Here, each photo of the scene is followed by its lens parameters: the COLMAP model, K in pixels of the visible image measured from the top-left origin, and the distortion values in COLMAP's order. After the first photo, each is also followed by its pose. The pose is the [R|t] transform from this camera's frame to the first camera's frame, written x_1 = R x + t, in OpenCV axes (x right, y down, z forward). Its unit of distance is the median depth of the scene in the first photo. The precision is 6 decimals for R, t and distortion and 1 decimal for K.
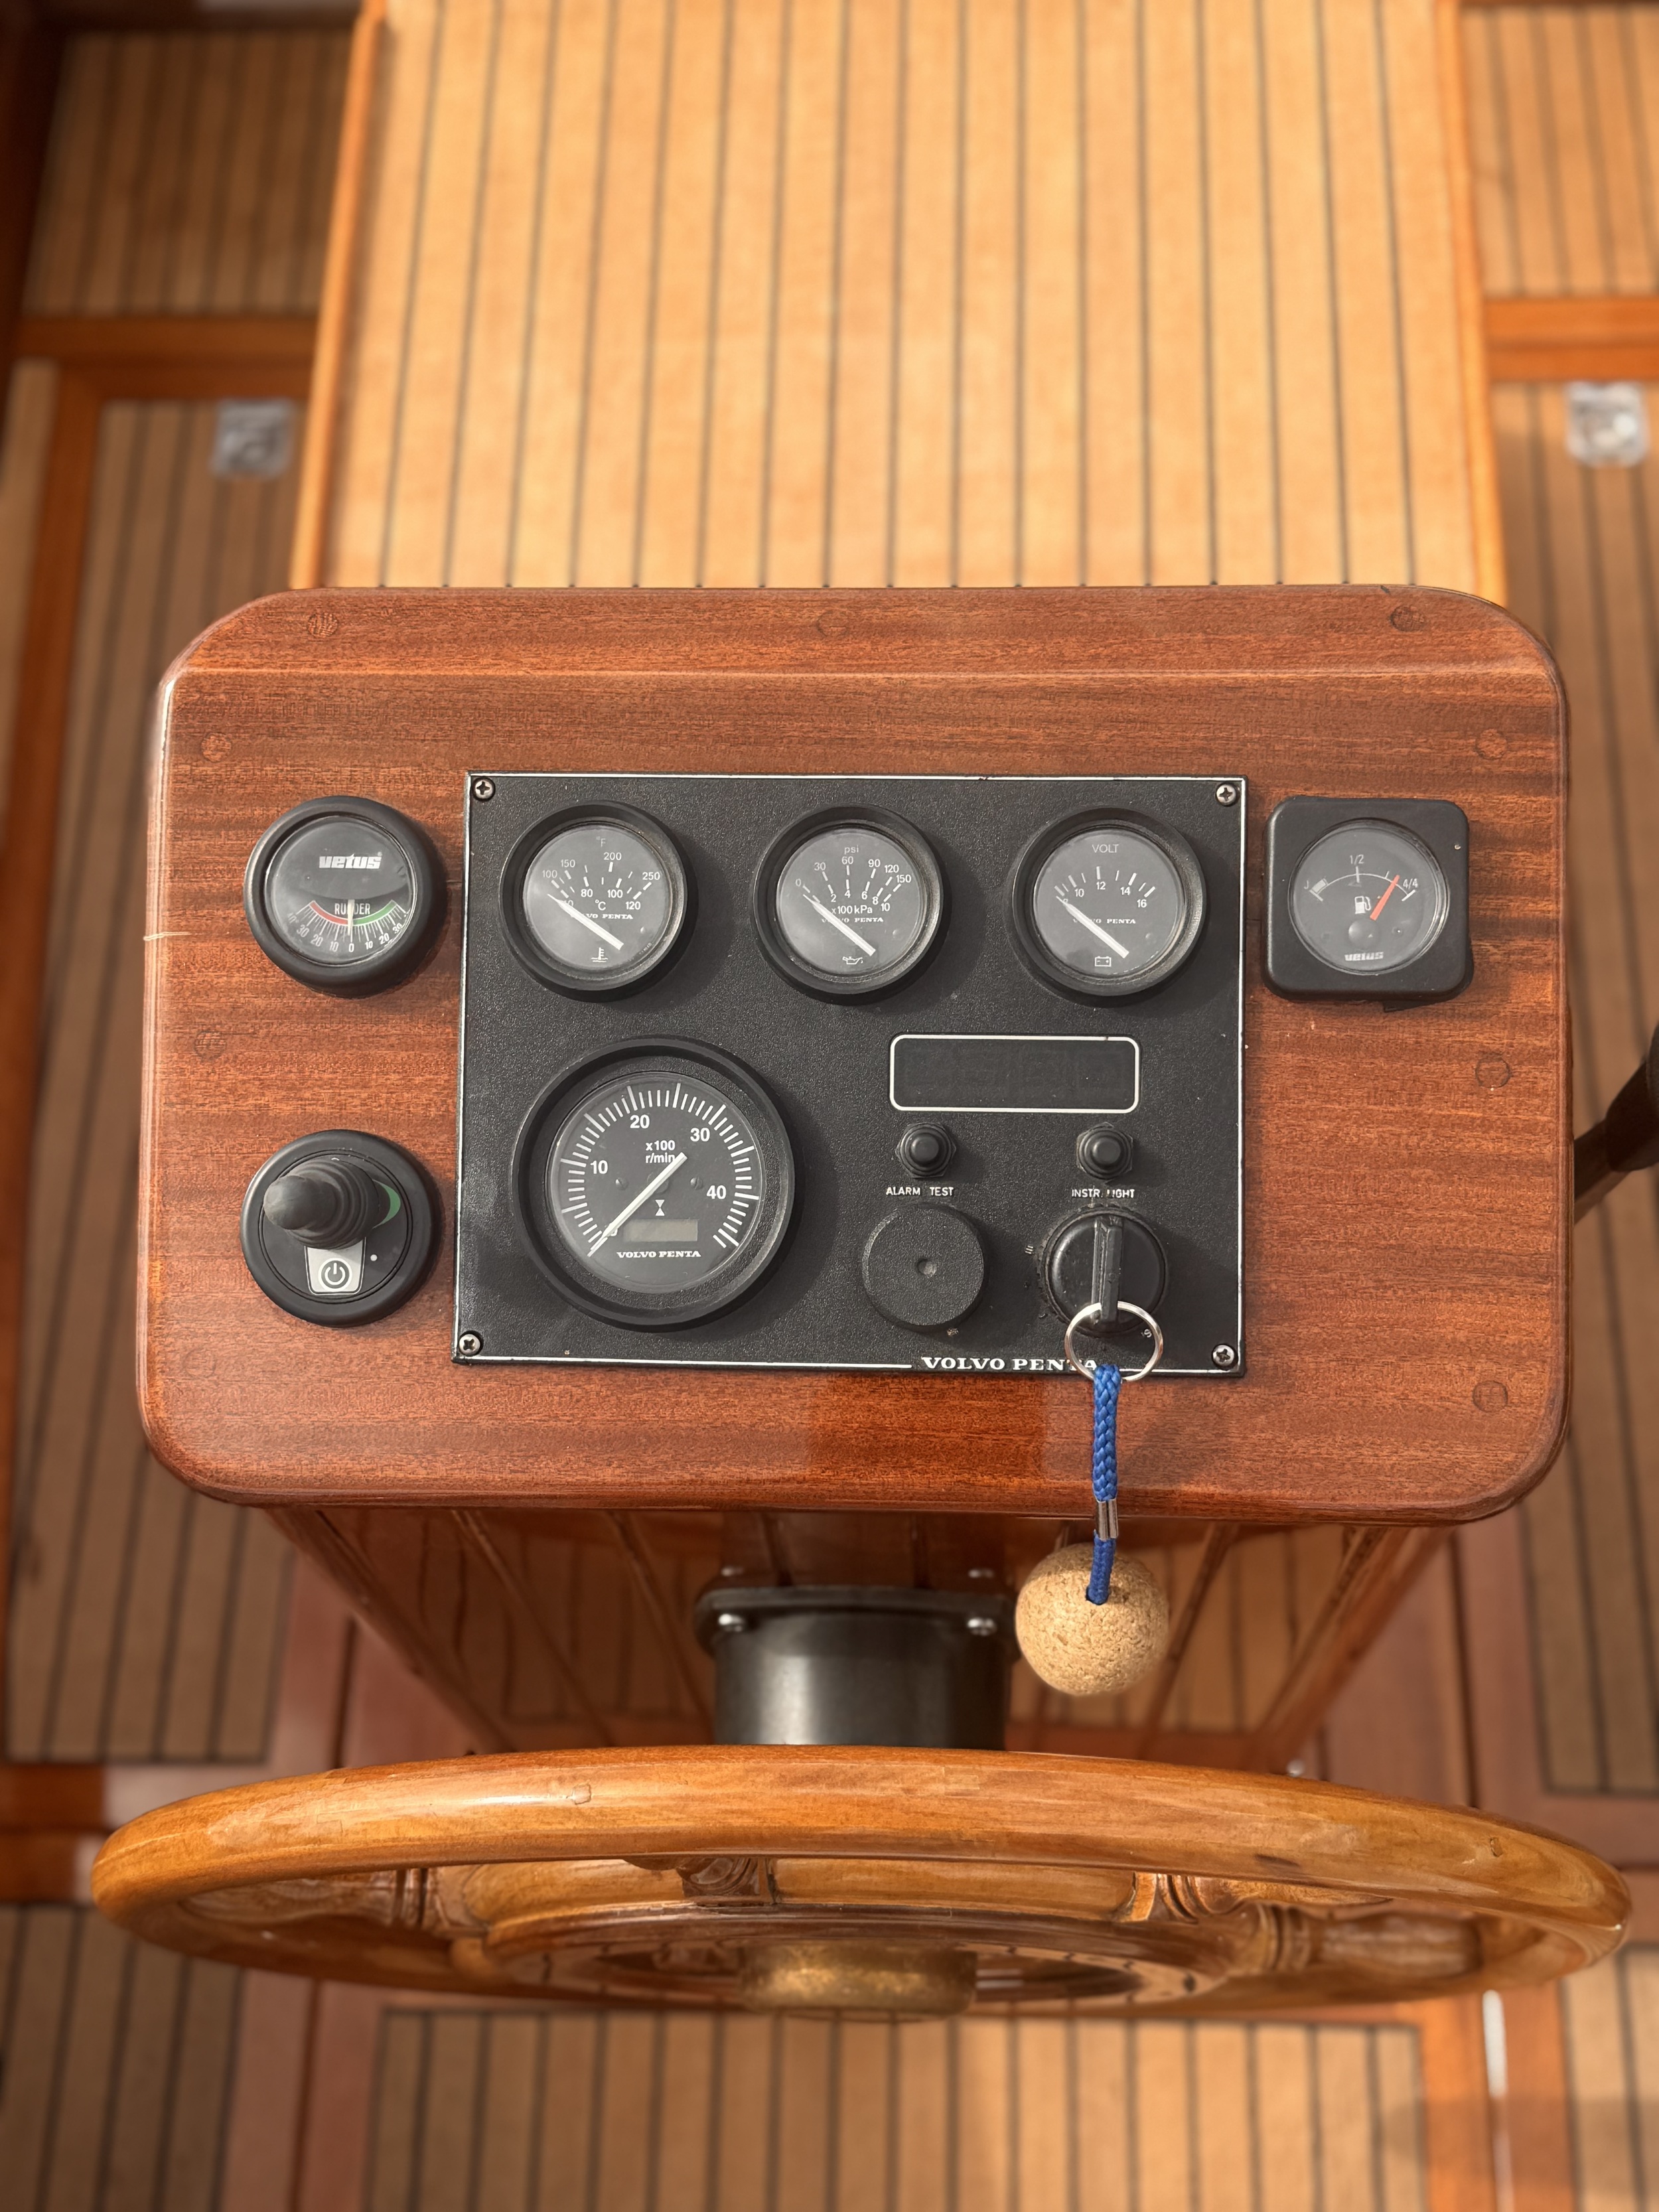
lens RADIAL K [[2632.1, 0, 807.0], [0, 2632.1, 1102.7], [0, 0, 1]] dist [0.095222, 0.000000]
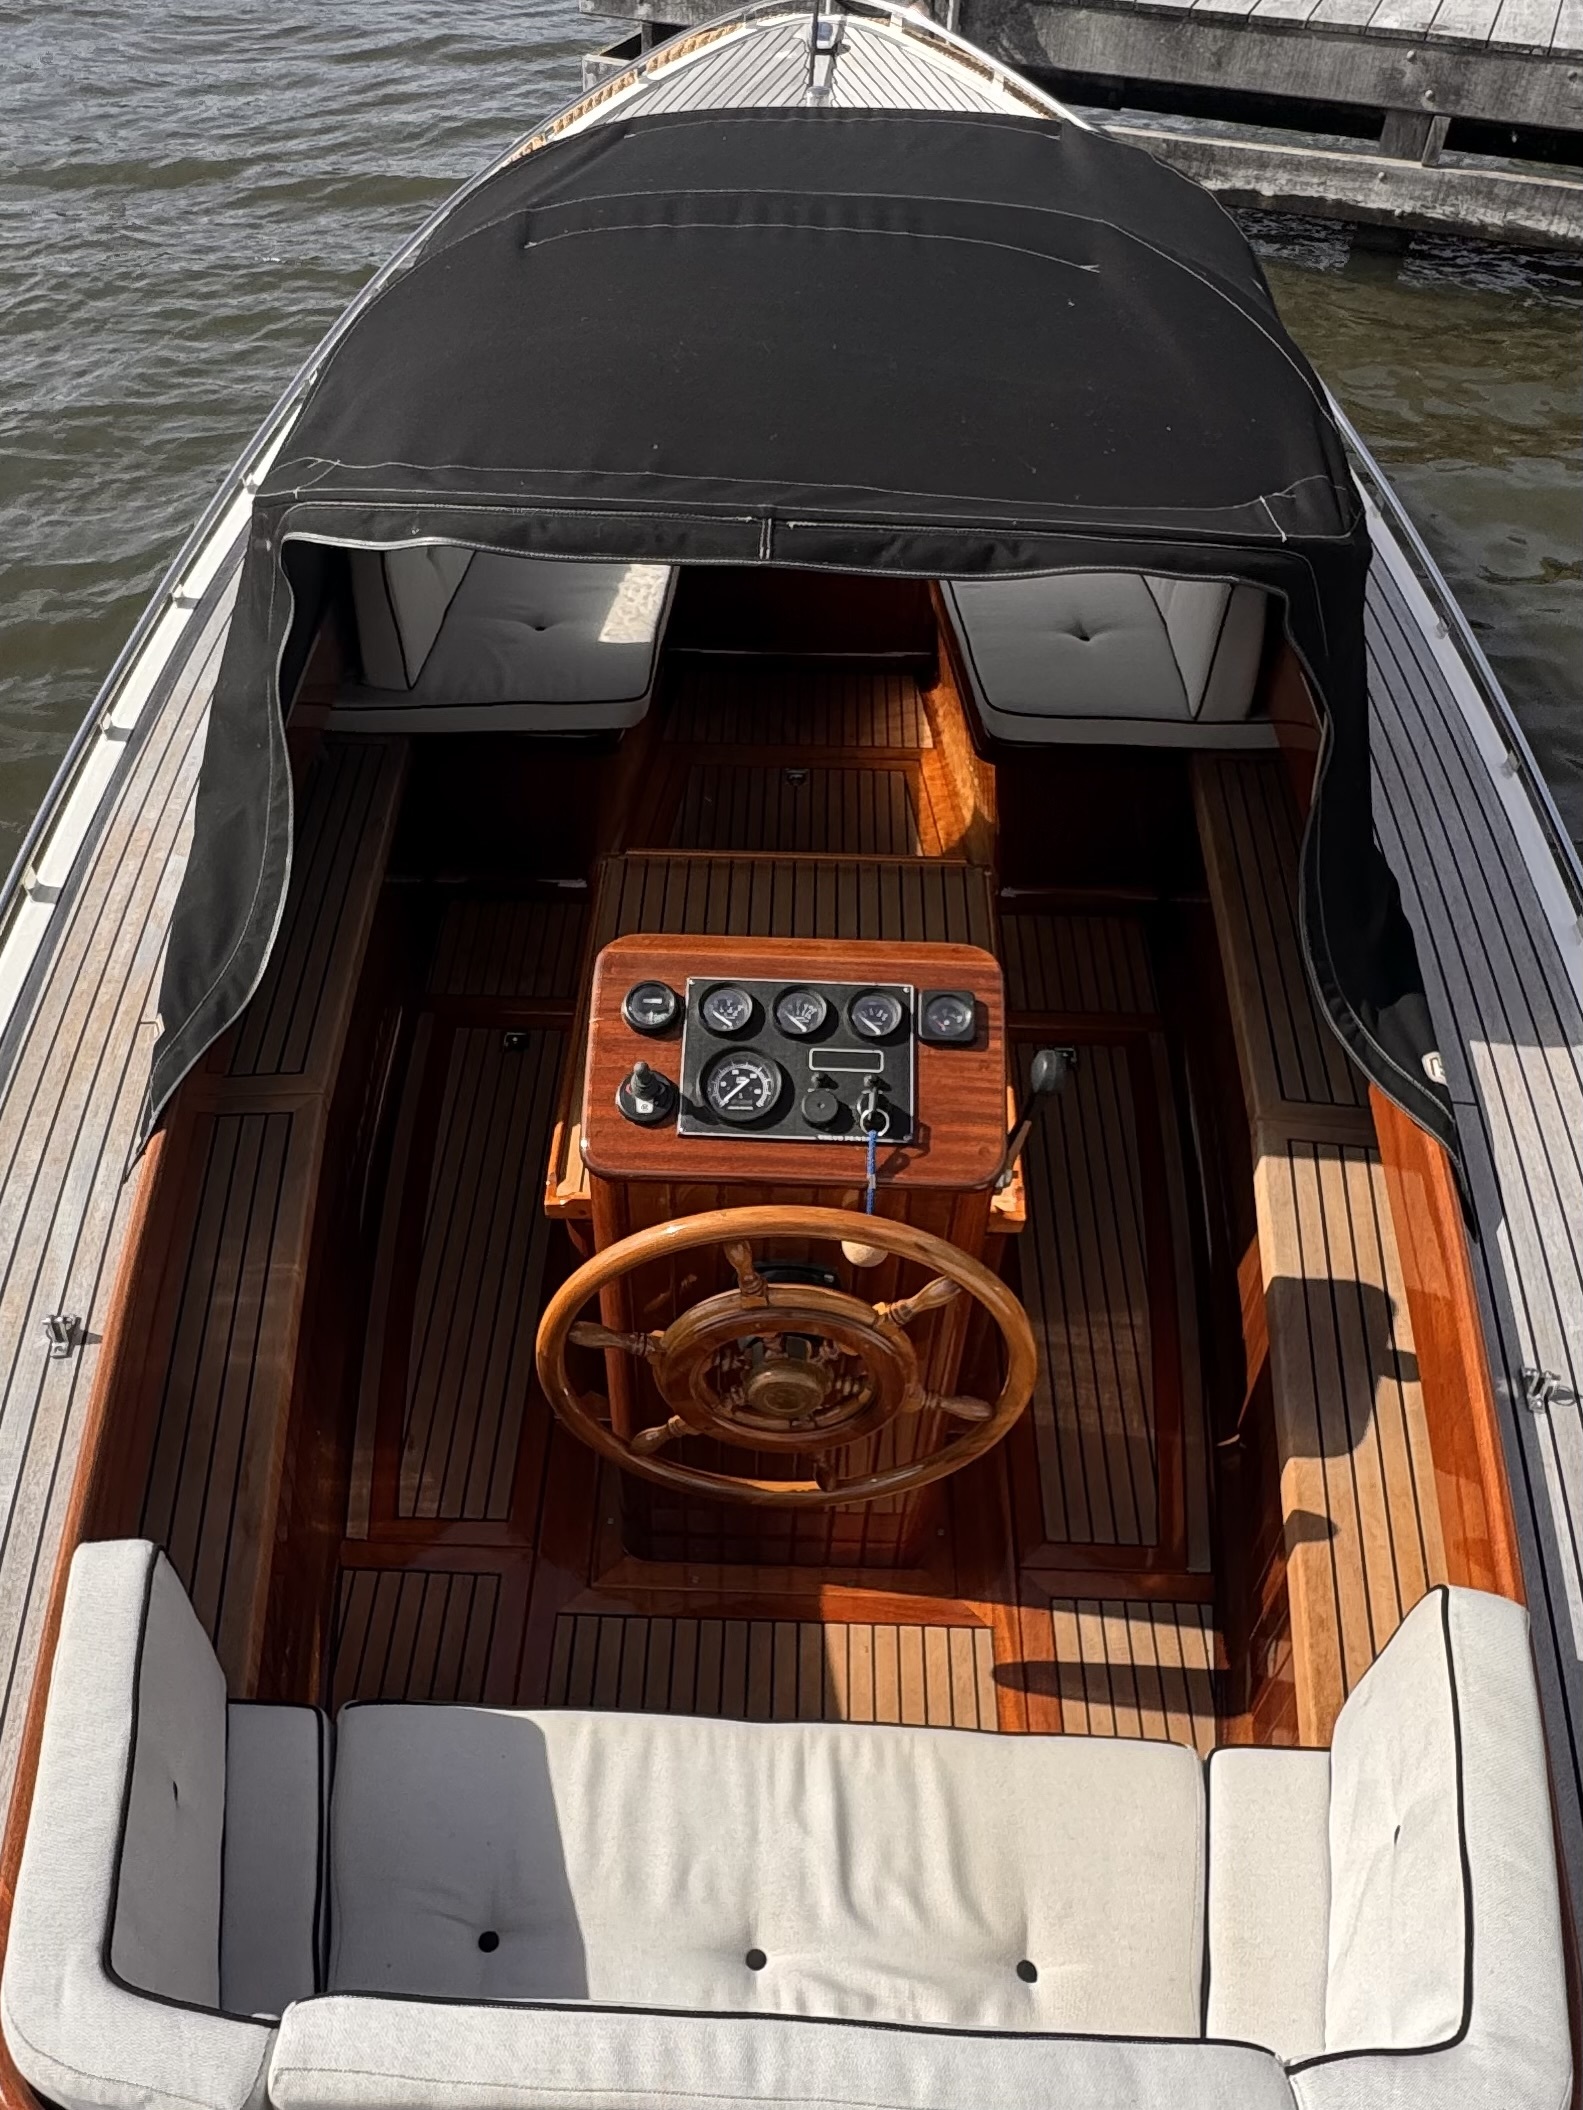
lens RADIAL K [[1597.3, 0, 747.6], [0, 1597.3, 1150.1], [0, 0, 1]] dist [-0.005022, 0.017294]
pose [[0.998255, 0.043105, 0.040361, -0.126764], [-0.028173, 0.948343, -0.315995, 0.751161], [-0.051897, 0.314306, 0.947902, -0.913864]]
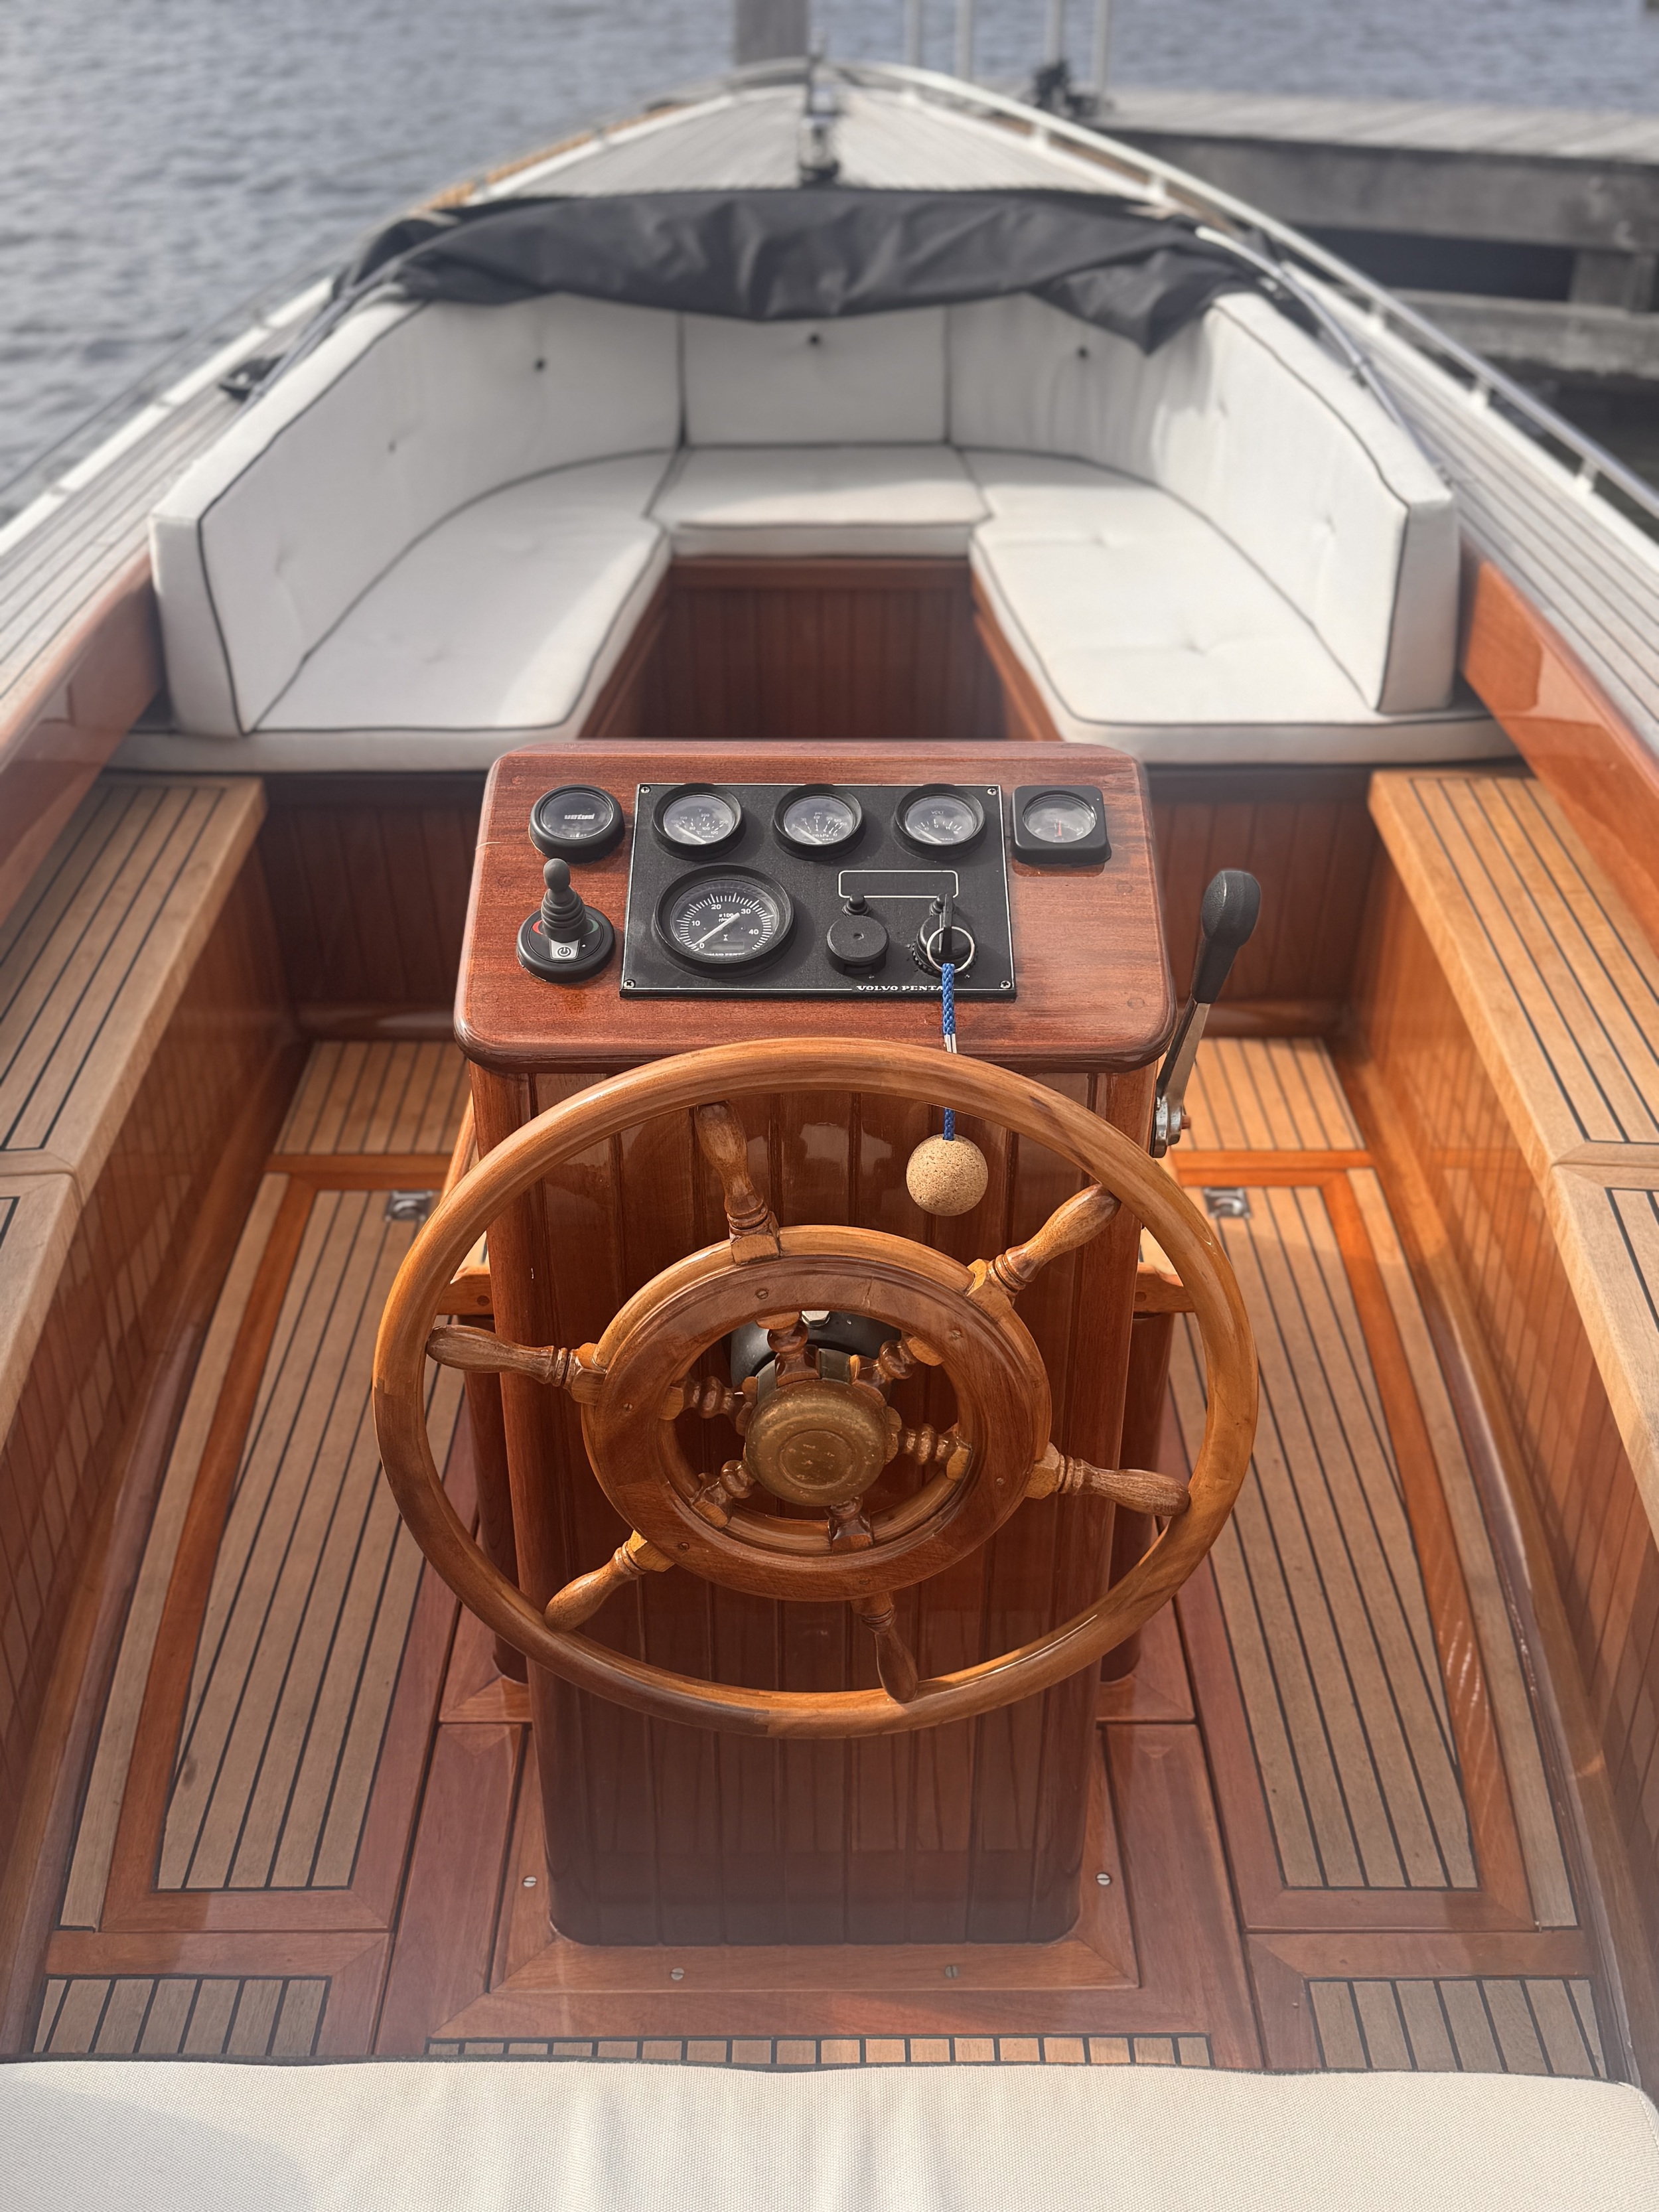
lens RADIAL K [[2098.1, 0, 832.9], [0, 2098.1, 1088.2], [0, 0, 1]] dist [0.045645, 0.000000]
pose [[0.998020, 0.025807, 0.057353, -0.063087], [0.011605, 0.820696, -0.571247, 1.060341], [-0.061811, 0.570781, 0.818772, -0.263159]]
